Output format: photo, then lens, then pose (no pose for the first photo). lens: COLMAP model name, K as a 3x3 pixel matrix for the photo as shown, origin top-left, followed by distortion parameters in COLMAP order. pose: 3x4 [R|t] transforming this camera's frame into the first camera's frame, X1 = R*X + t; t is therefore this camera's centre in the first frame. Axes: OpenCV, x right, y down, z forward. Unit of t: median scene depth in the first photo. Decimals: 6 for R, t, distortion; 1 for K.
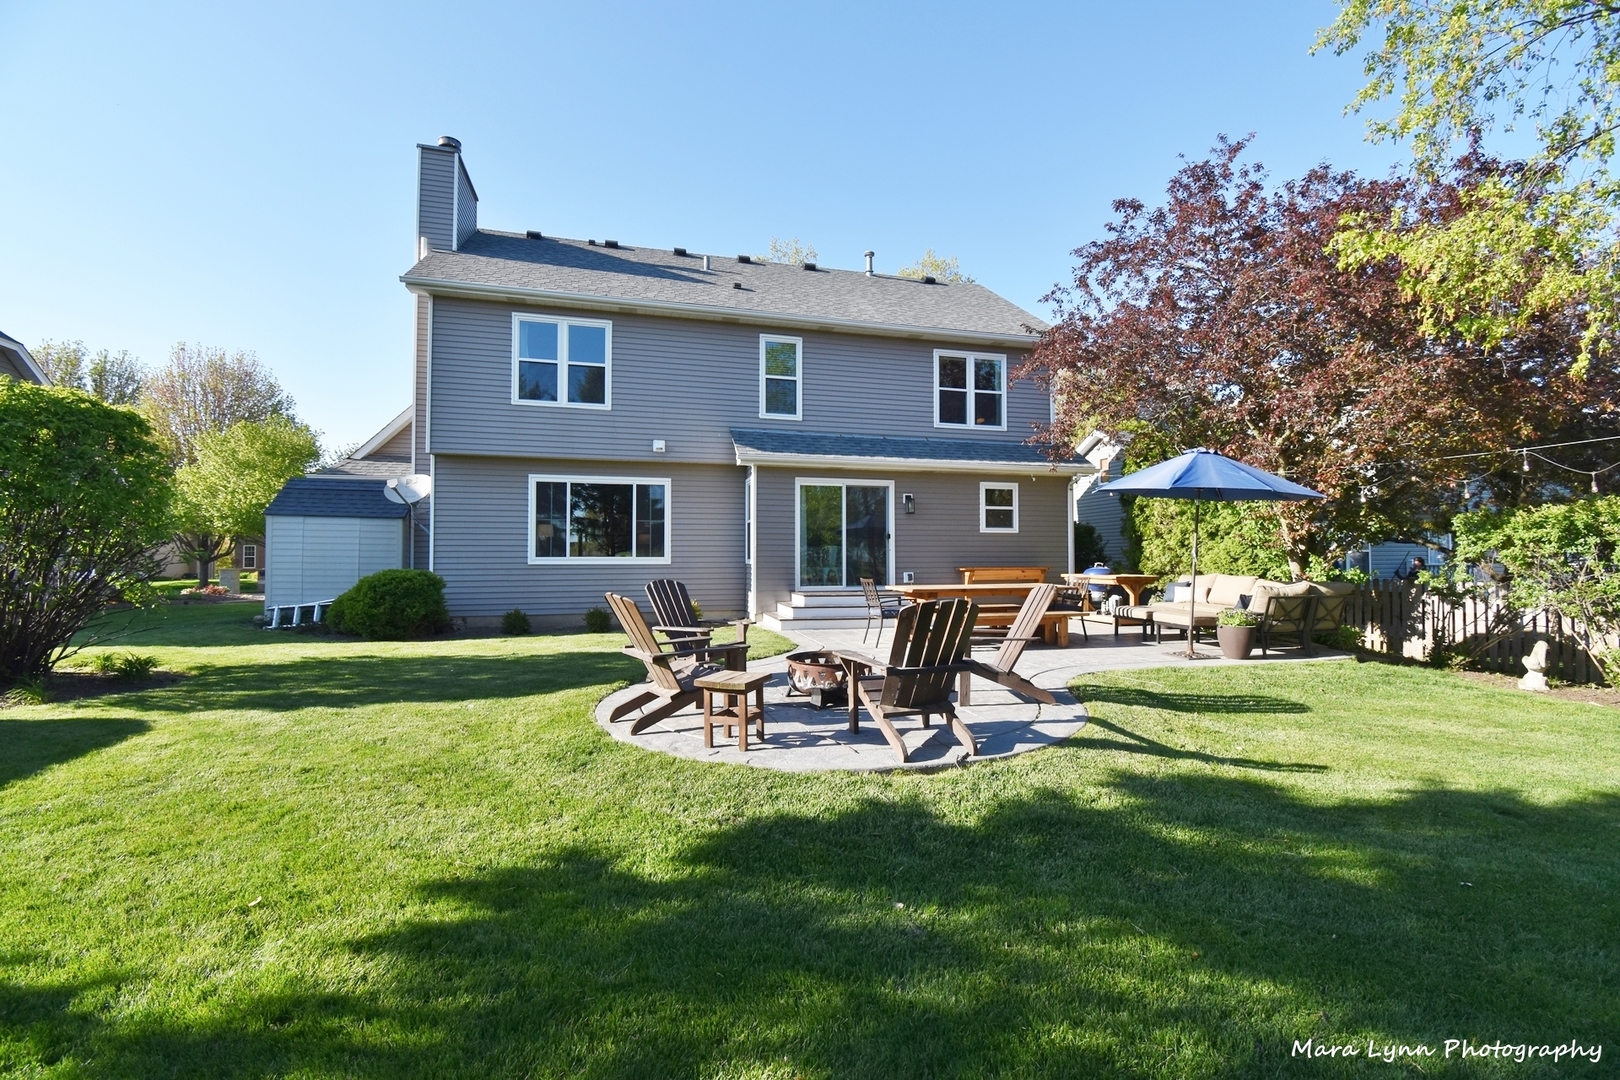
lens RADIAL K [[724.8, 0, 781.8], [0, 724.8, 545.7], [0, 0, 1]] dist [-0.001362, -0.007619]
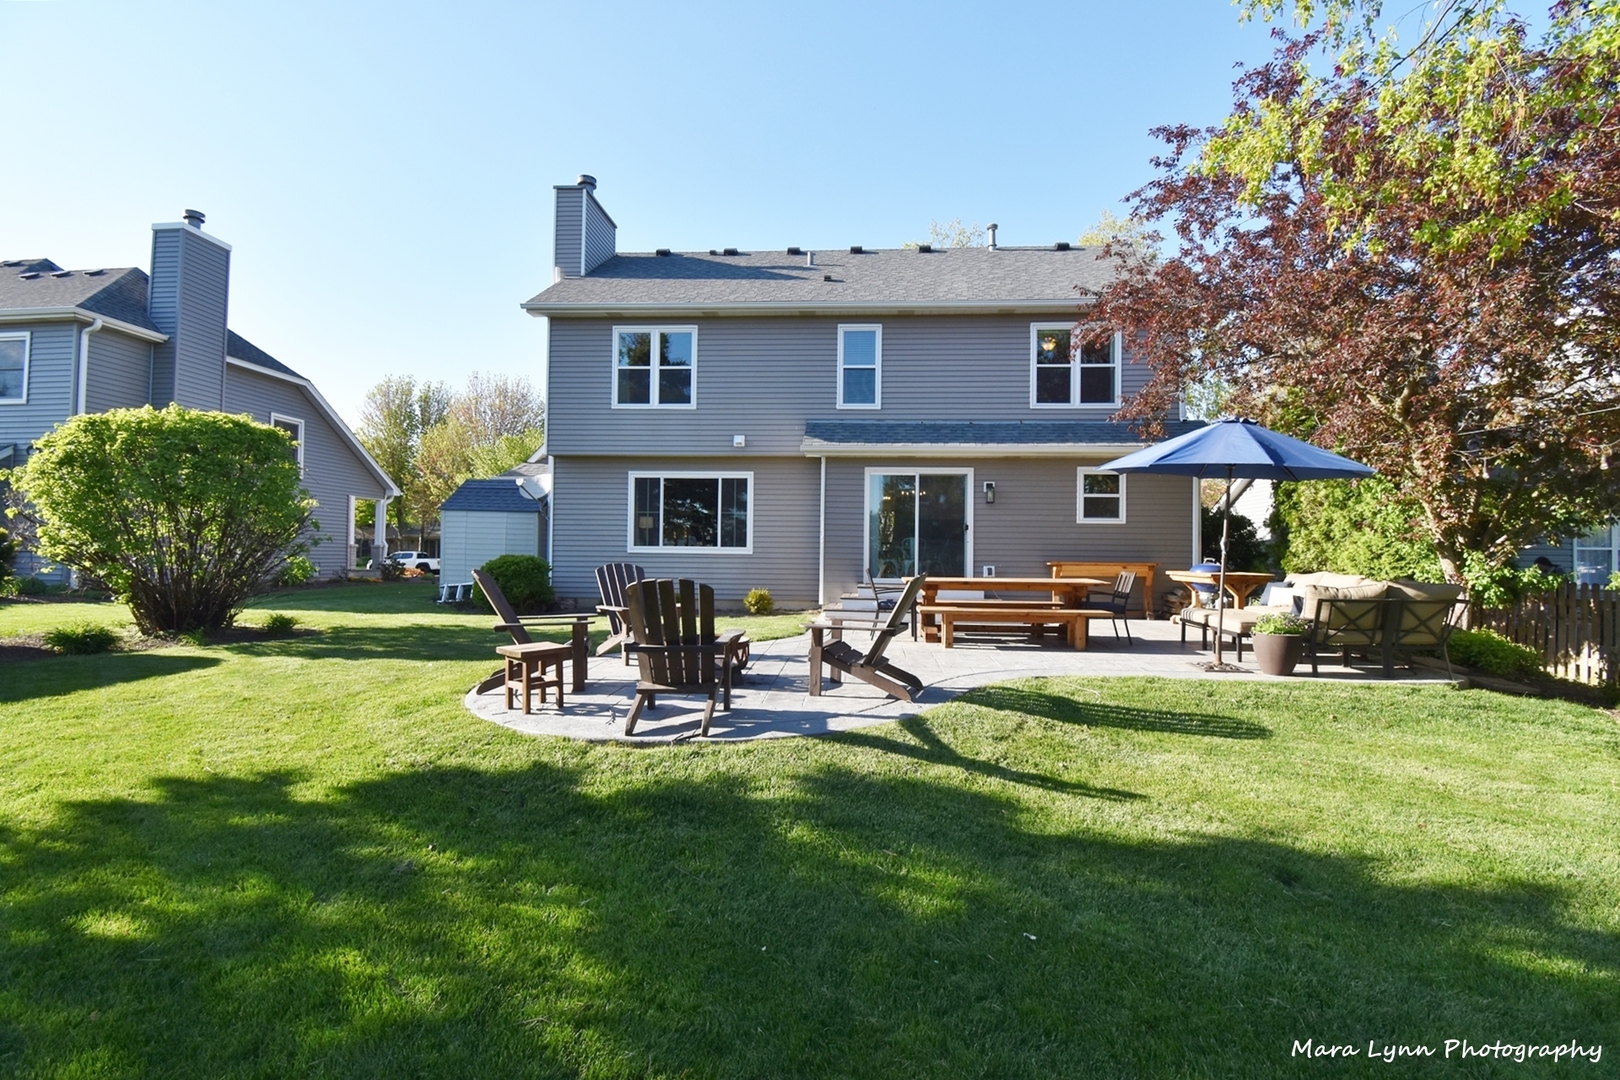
lens RADIAL K [[724.8, 0, 794.6], [0, 724.8, 550.5], [0, 0, 1]] dist [-0.001362, -0.007619]
pose [[0.943626, 0.010249, -0.330856, 0.260561], [-0.006295, 0.999895, 0.013021, 0.006789], [0.330955, -0.010204, 0.943592, 0.036747]]
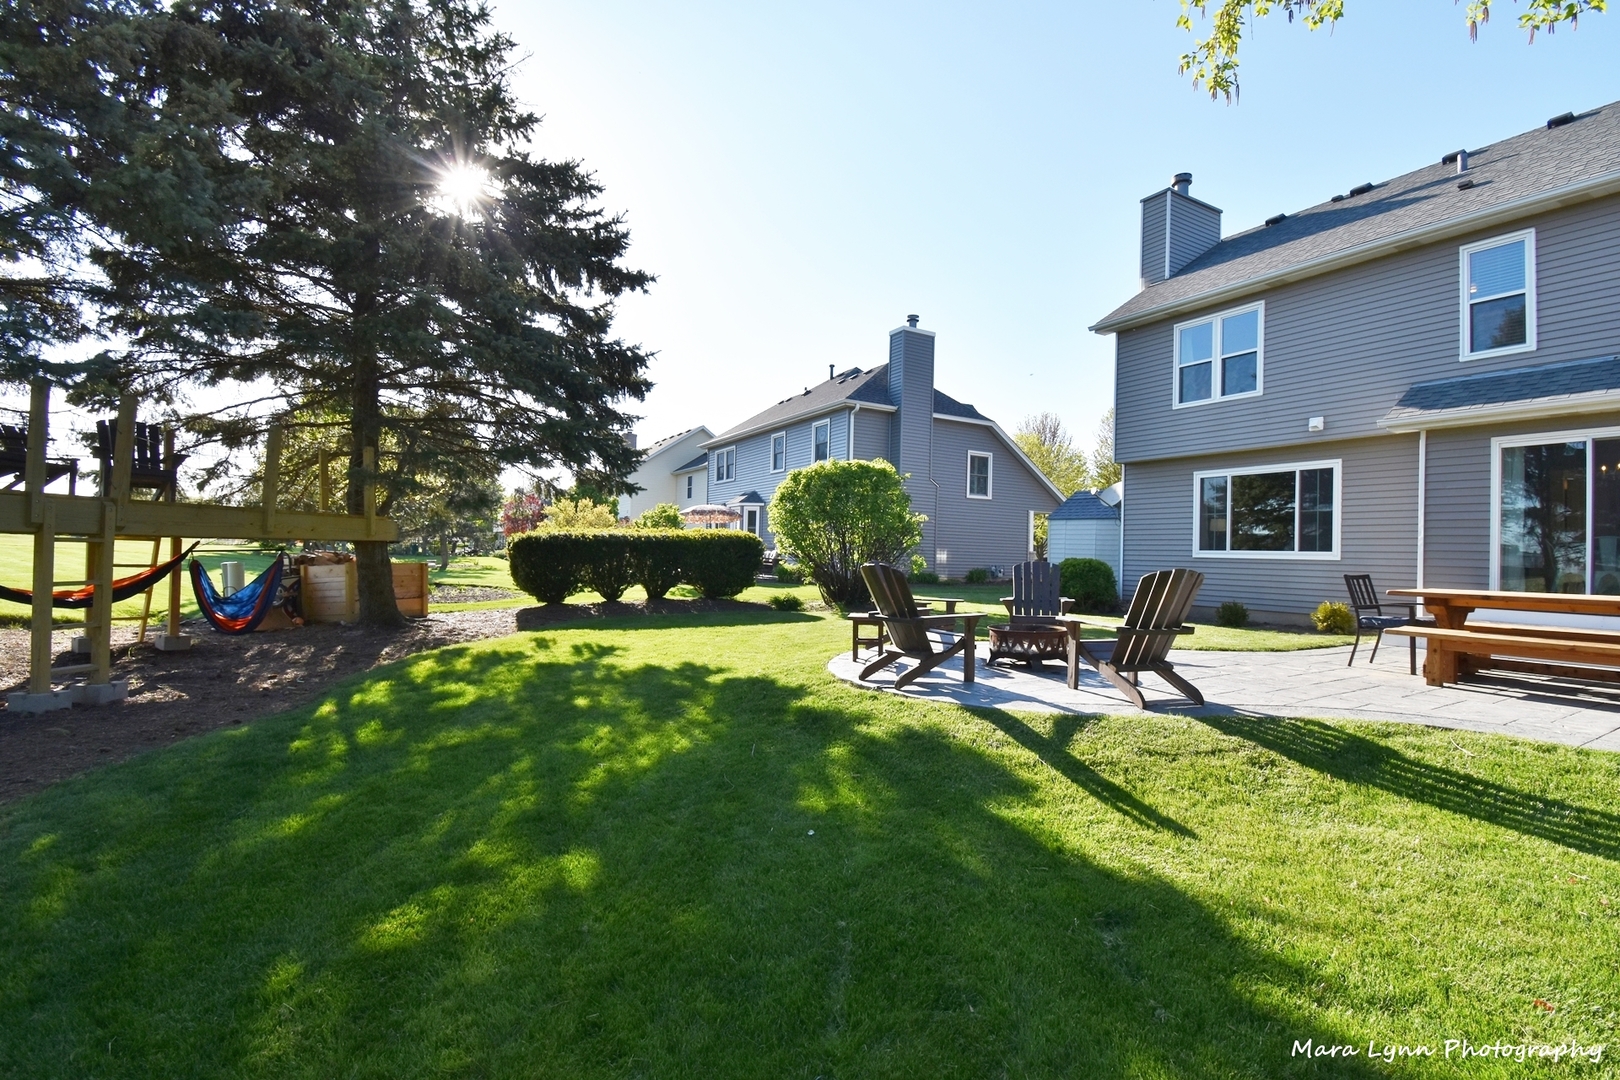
lens RADIAL K [[724.8, 0, 809.9], [0, 724.8, 539.6], [0, 0, 1]] dist [-0.001362, -0.007619]
pose [[0.254209, -0.010300, -0.967095, 0.529335], [-0.006509, 0.999902, -0.012361, 0.016701], [0.967127, 0.009437, 0.254117, 0.194933]]
